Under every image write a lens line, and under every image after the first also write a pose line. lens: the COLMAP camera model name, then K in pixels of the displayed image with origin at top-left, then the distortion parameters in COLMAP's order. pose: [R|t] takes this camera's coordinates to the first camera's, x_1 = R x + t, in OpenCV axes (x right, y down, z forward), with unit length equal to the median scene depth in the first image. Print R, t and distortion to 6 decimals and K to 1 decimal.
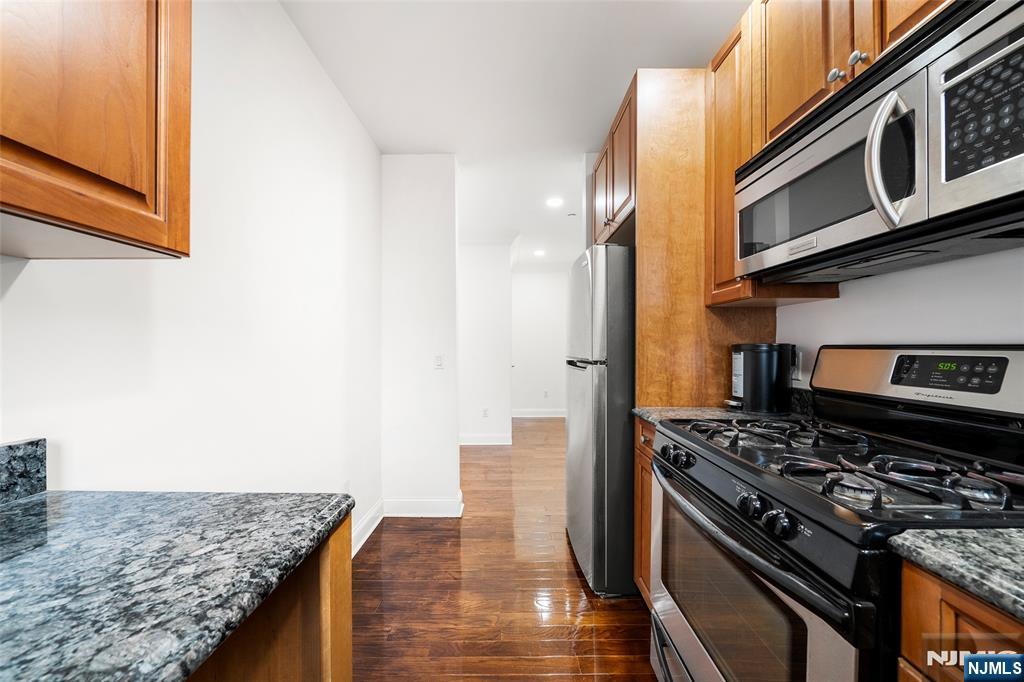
lens RADIAL K [[353.9, 0, 511.7], [0, 353.9, 344.6], [0, 0, 1]] dist [-0.002650, -0.000809]
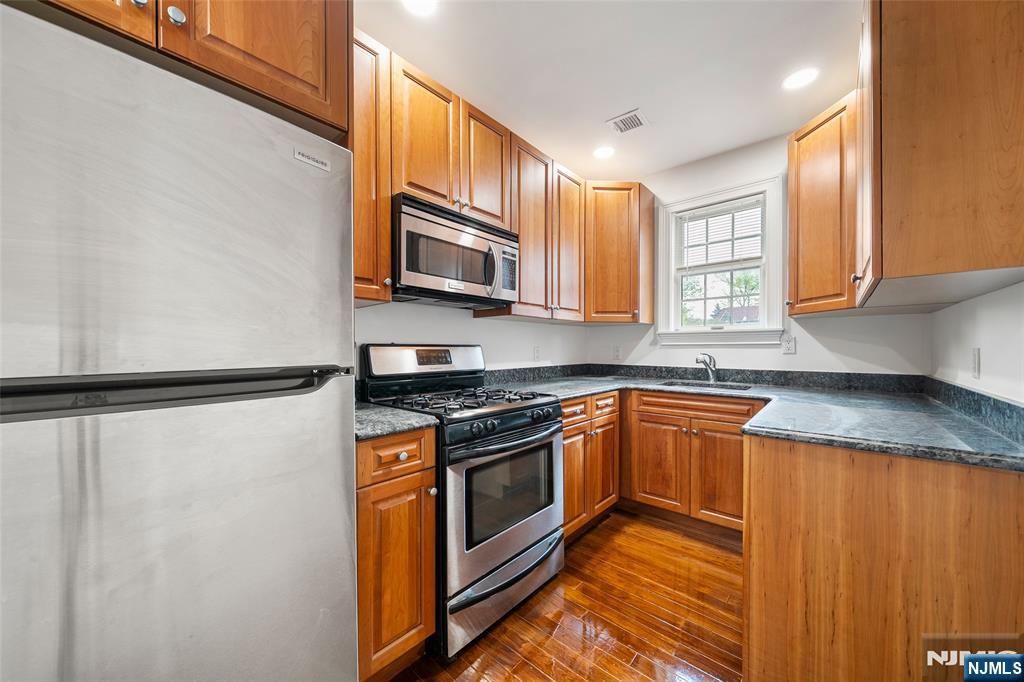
lens RADIAL K [[353.9, 0, 505.3], [0, 353.9, 344.4], [0, 0, 1]] dist [-0.002650, -0.000809]
pose [[-0.728783, 0.004207, 0.684732, -0.616863], [-0.002772, 0.999955, -0.009094, 0.020279], [-0.684739, -0.008526, -0.728739, 2.463012]]
